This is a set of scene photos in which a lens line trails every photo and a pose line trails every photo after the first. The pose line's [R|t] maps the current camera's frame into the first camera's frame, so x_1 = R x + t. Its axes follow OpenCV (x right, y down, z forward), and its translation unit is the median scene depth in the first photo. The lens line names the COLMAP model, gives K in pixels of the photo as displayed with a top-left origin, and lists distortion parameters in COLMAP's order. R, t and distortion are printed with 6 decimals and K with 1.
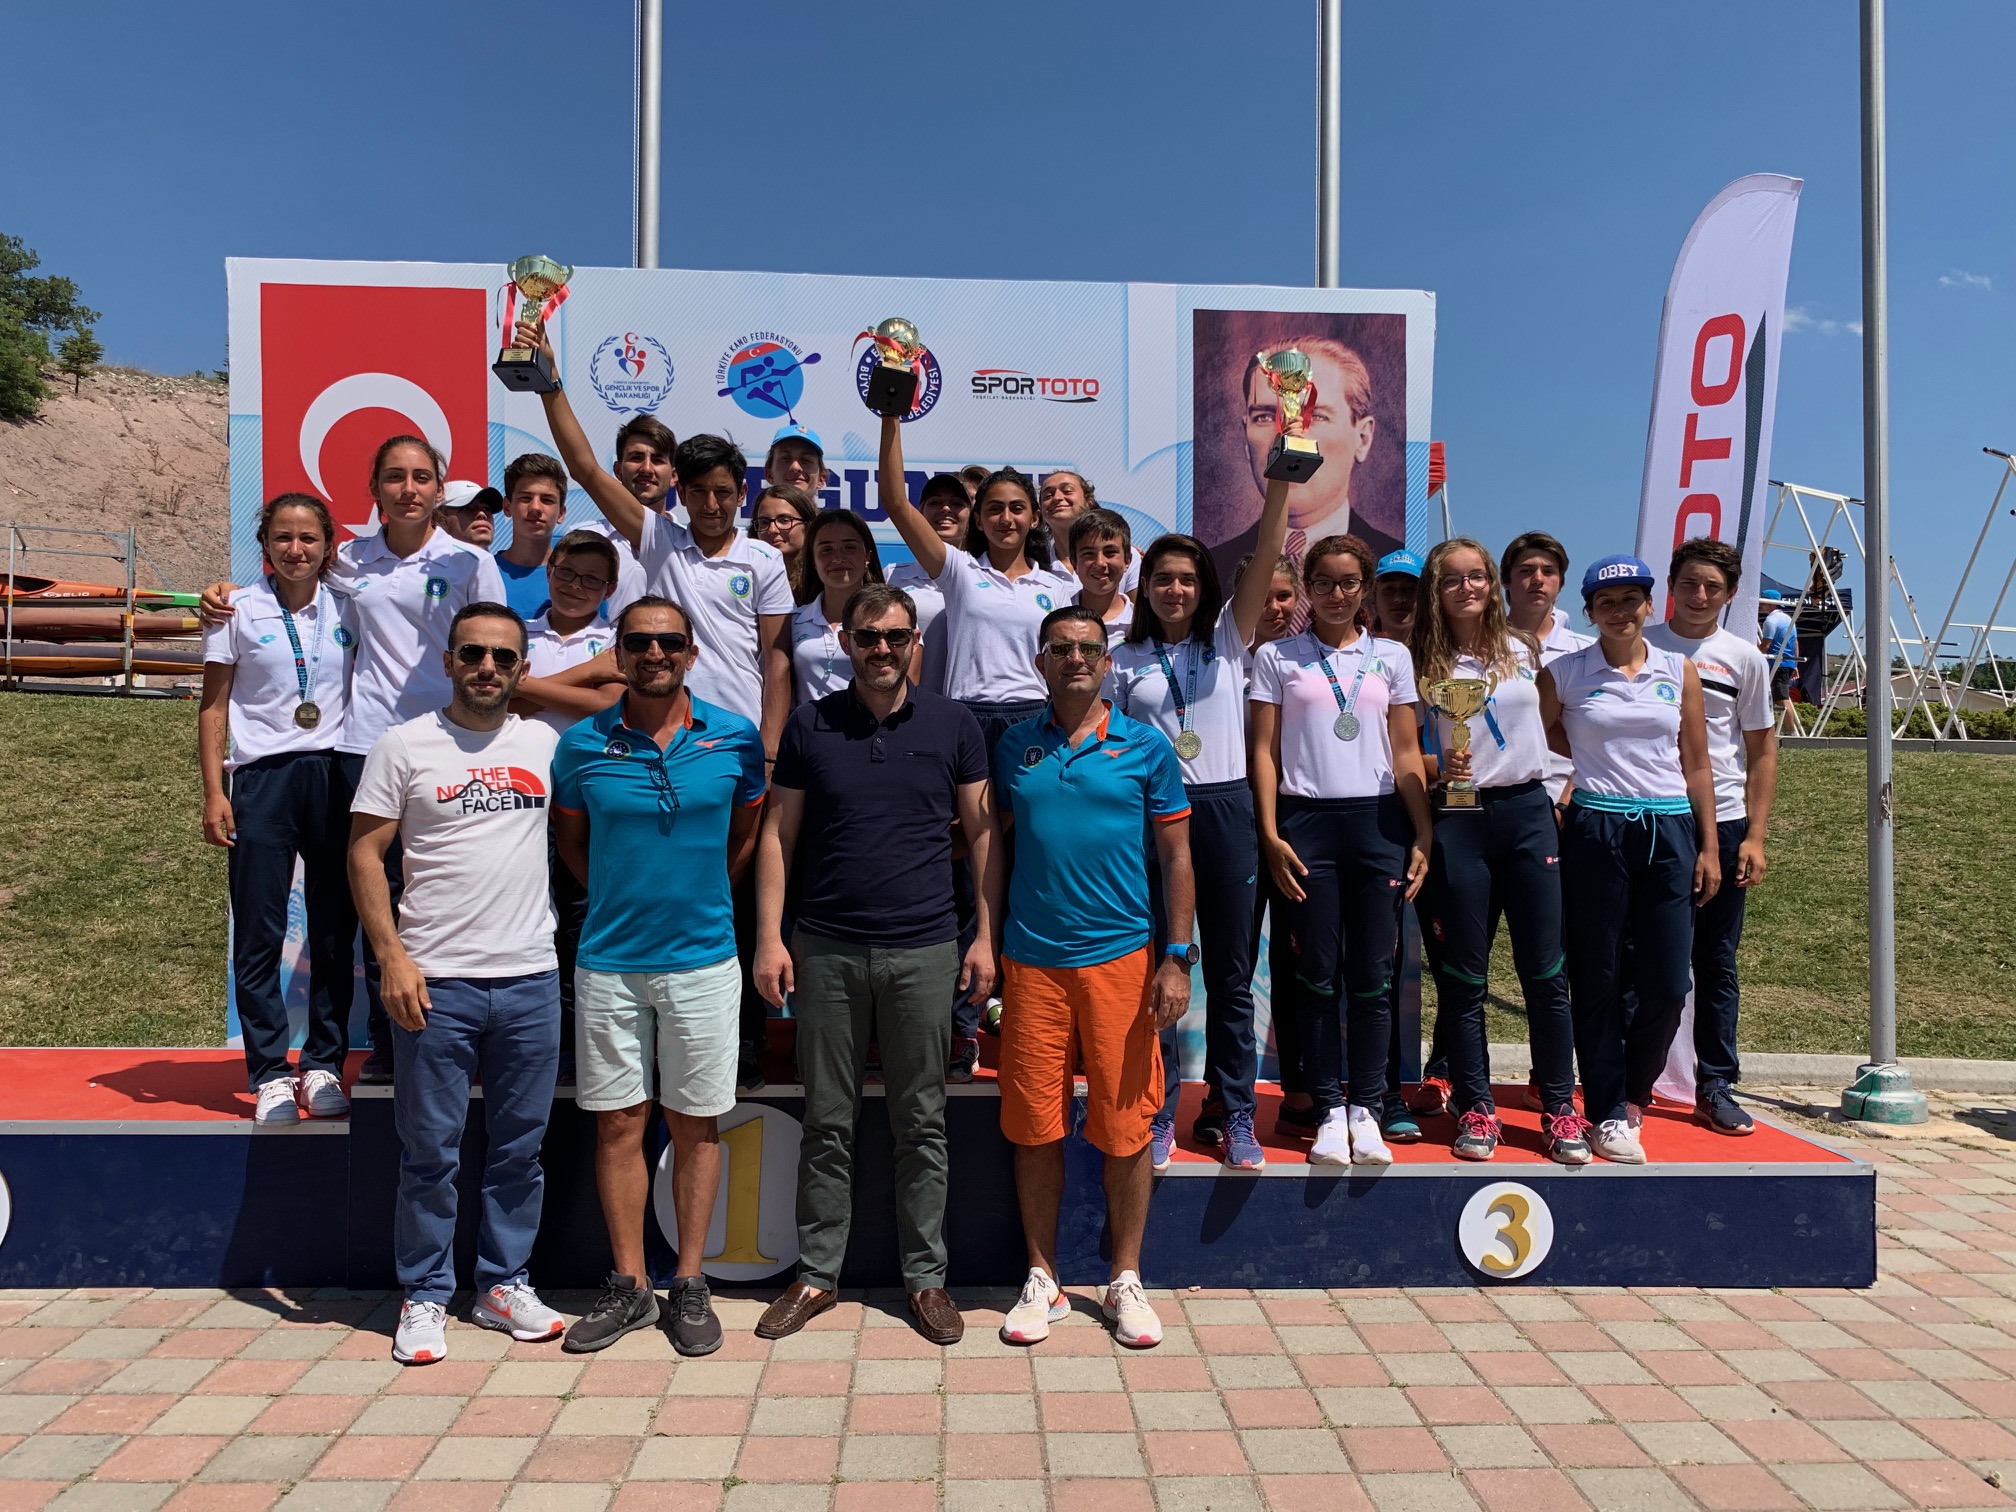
lens RADIAL K [[1622.2, 0, 1008.0], [0, 1622.2, 756.0], [0, 0, 1]] dist [0.080225, -0.124584]
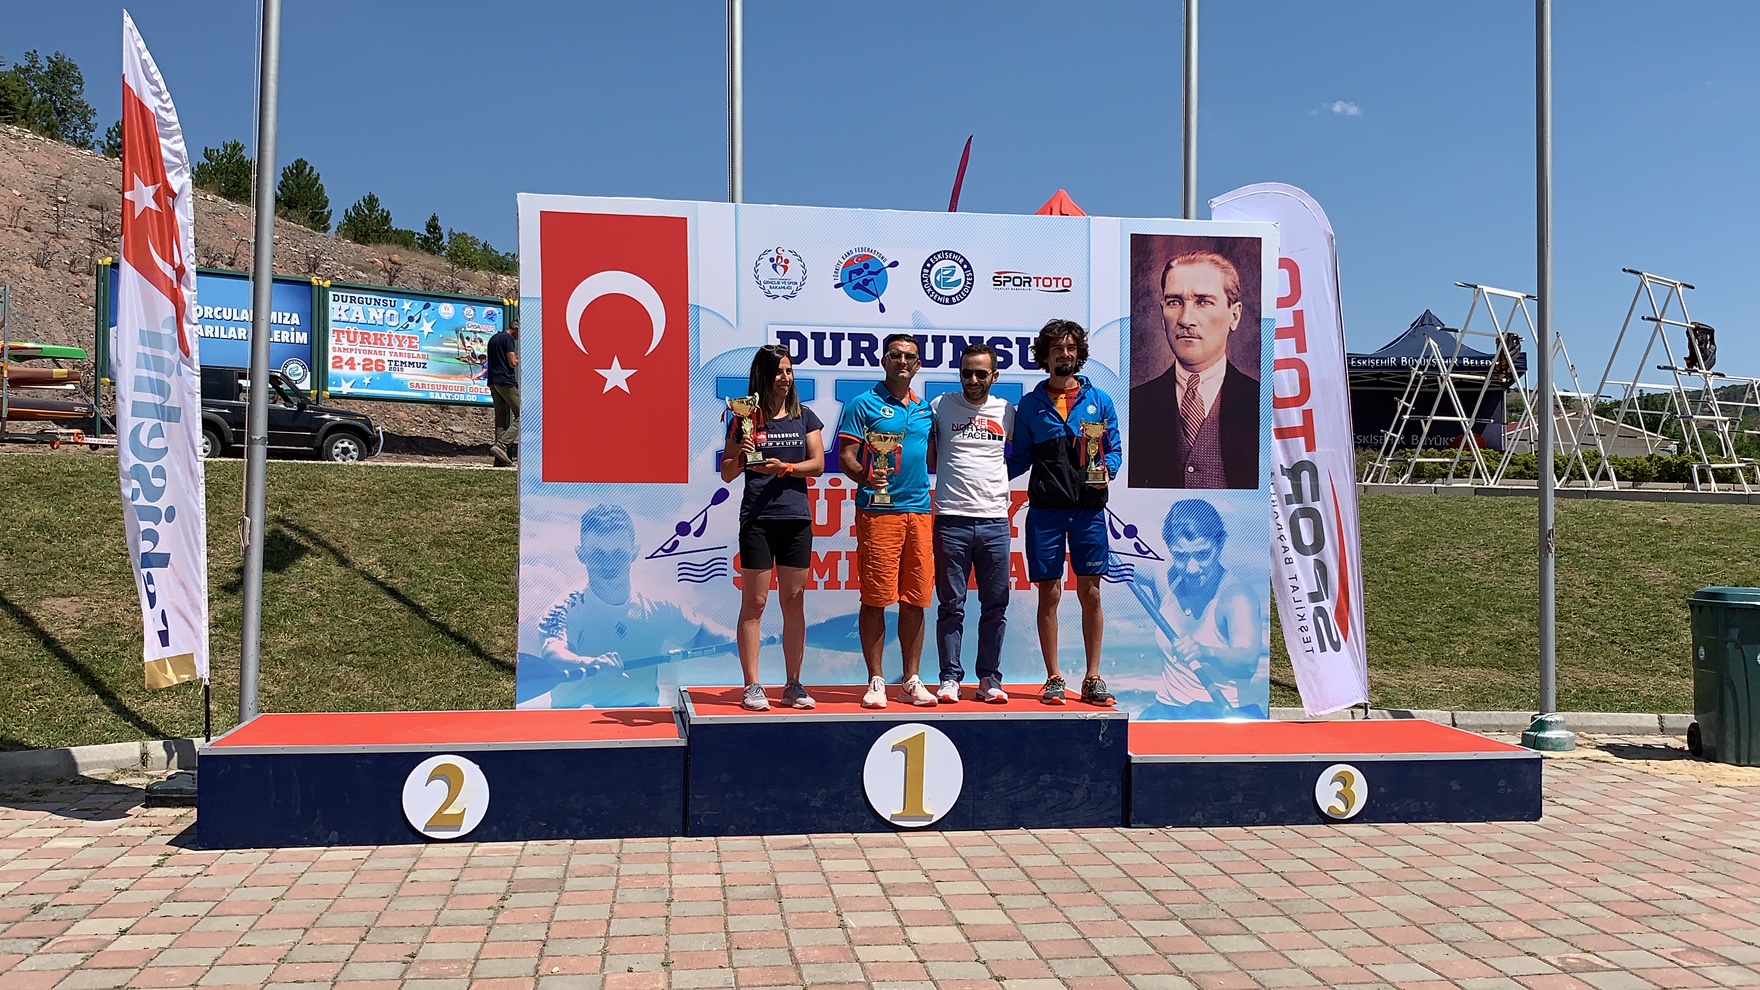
lens RADIAL K [[1645.3, 0, 885.2], [0, 1645.3, 503.5], [0, 0, 1]] dist [0.185856, -0.560139]
pose [[0.994069, -0.003255, 0.108705, -0.294693], [0.001865, 0.999915, 0.012891, -0.034040], [-0.108737, -0.012611, 0.993991, -0.564196]]
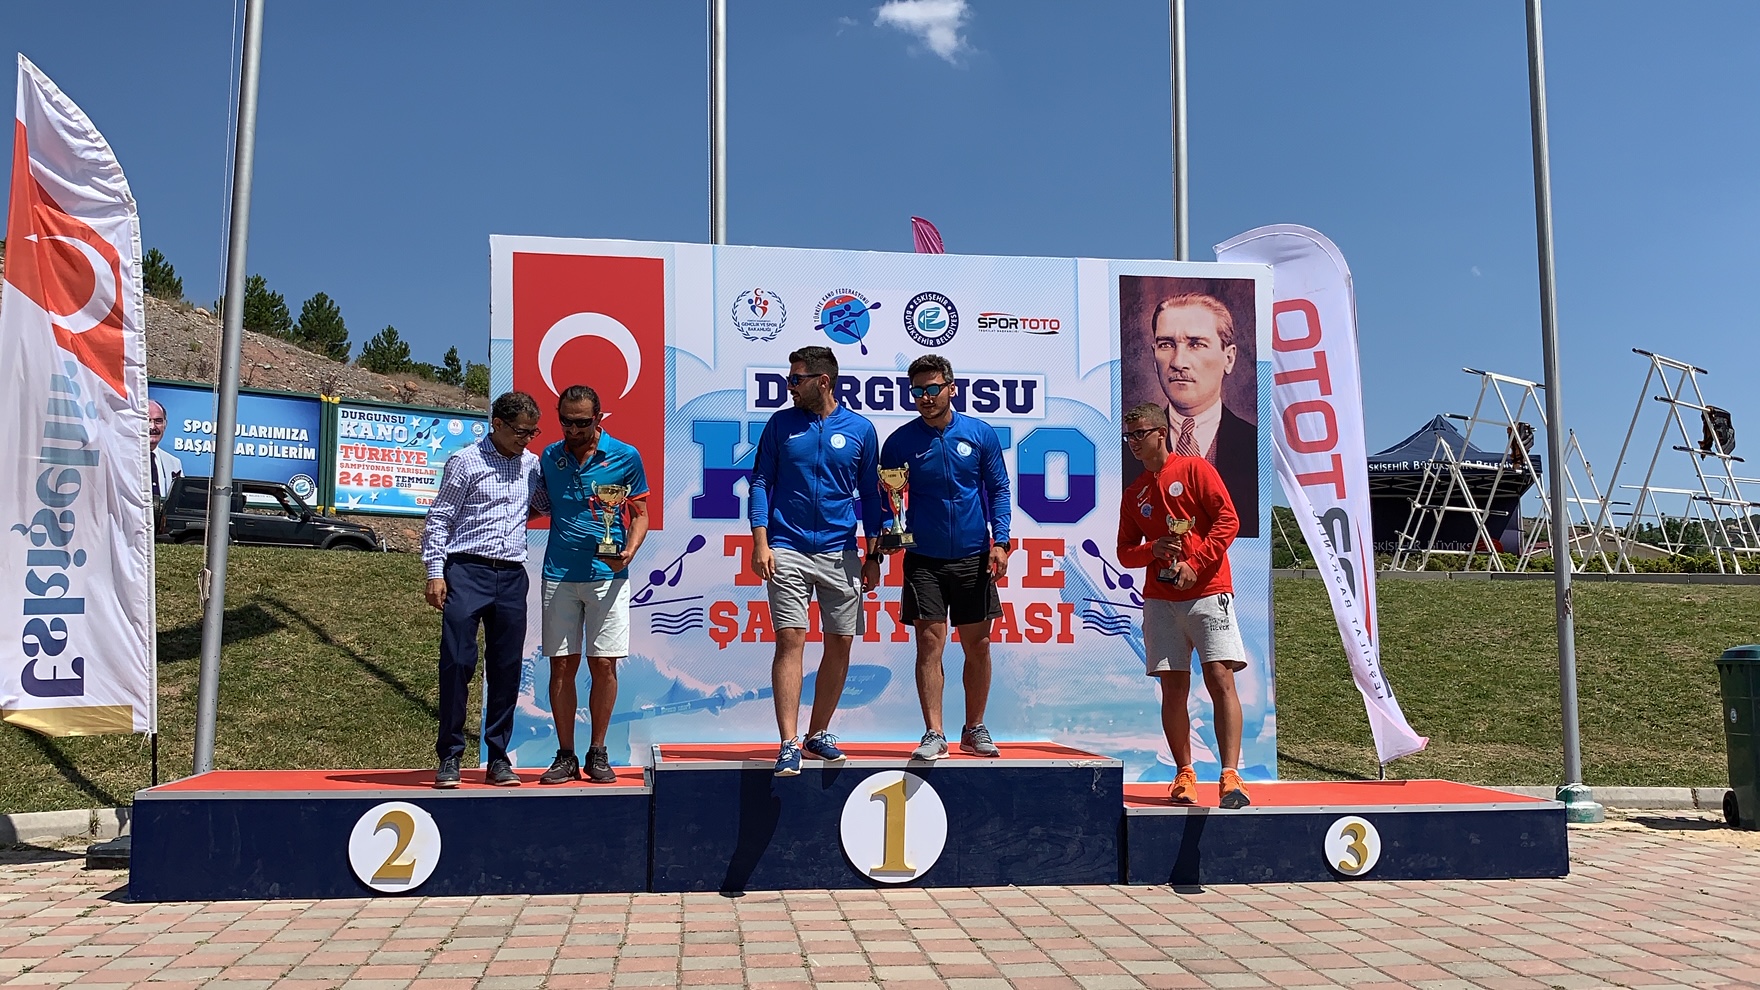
lens RADIAL K [[1645.4, 0, 880.0], [0, 1645.4, 495.0], [0, 0, 1]] dist [0.149554, -0.390684]
pose [[0.995516, -0.000704, 0.094586, -0.256242], [0.007913, 0.997087, -0.075857, 0.048328], [-0.094257, 0.076265, 0.992622, -0.503901]]
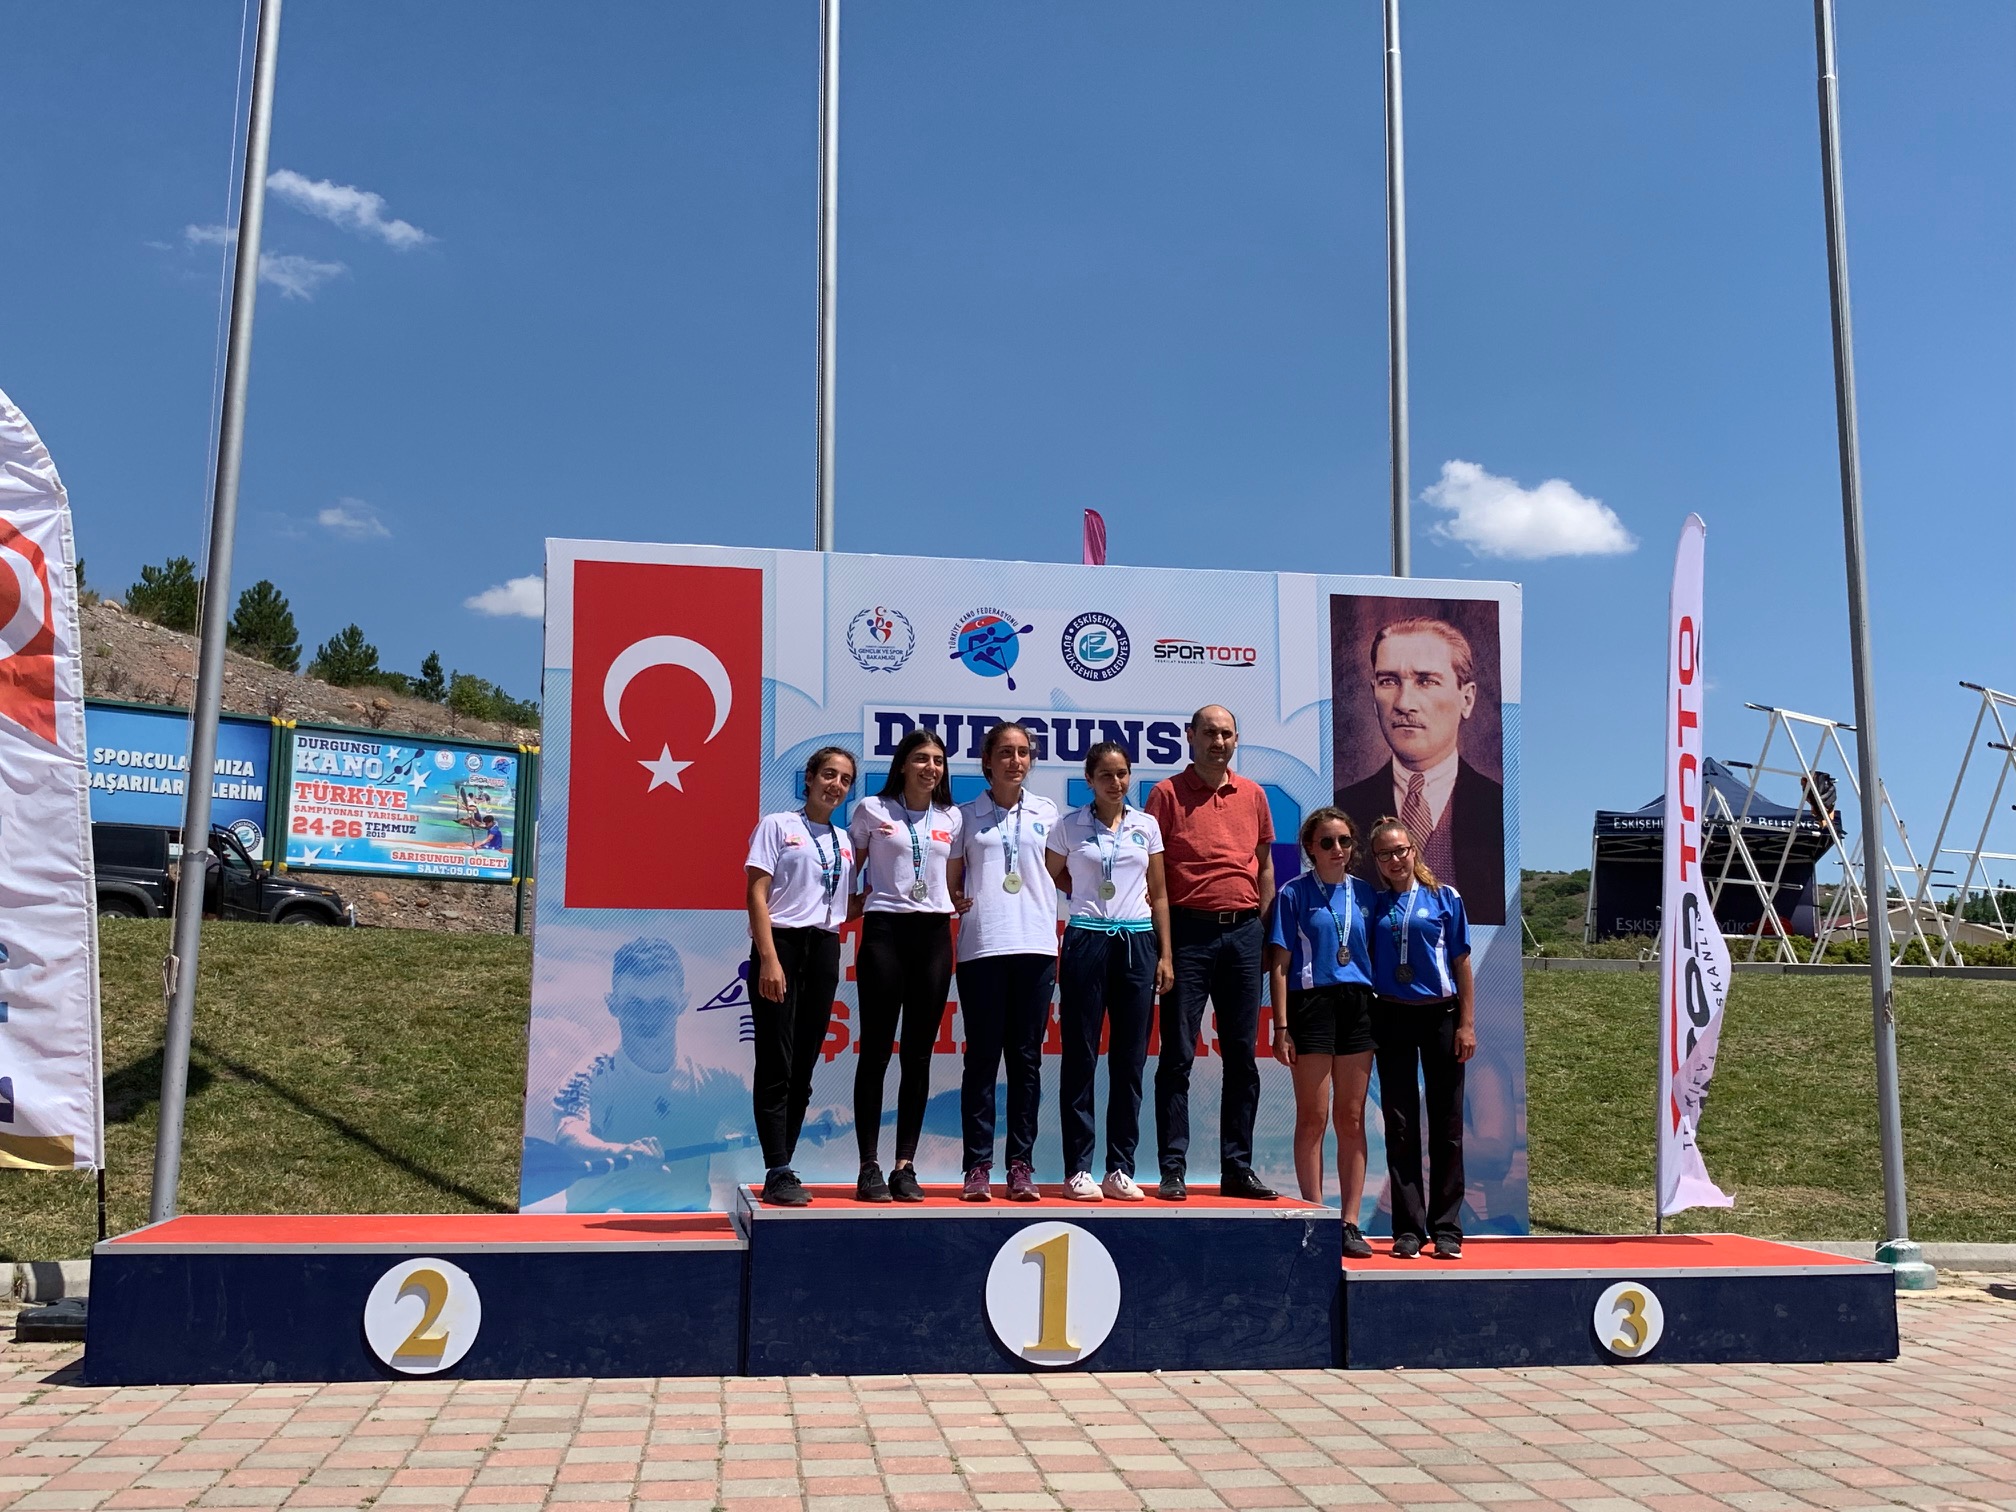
lens RADIAL K [[2146.6, 0, 1019.4], [0, 2146.6, 742.8], [0, 0, 1]] dist [0.106492, -0.259386]
pose [[0.993542, 0.013346, 0.112675, -0.297722], [0.000665, 0.992356, -0.123404, 0.036559], [-0.113461, 0.122682, 0.985939, -0.551857]]
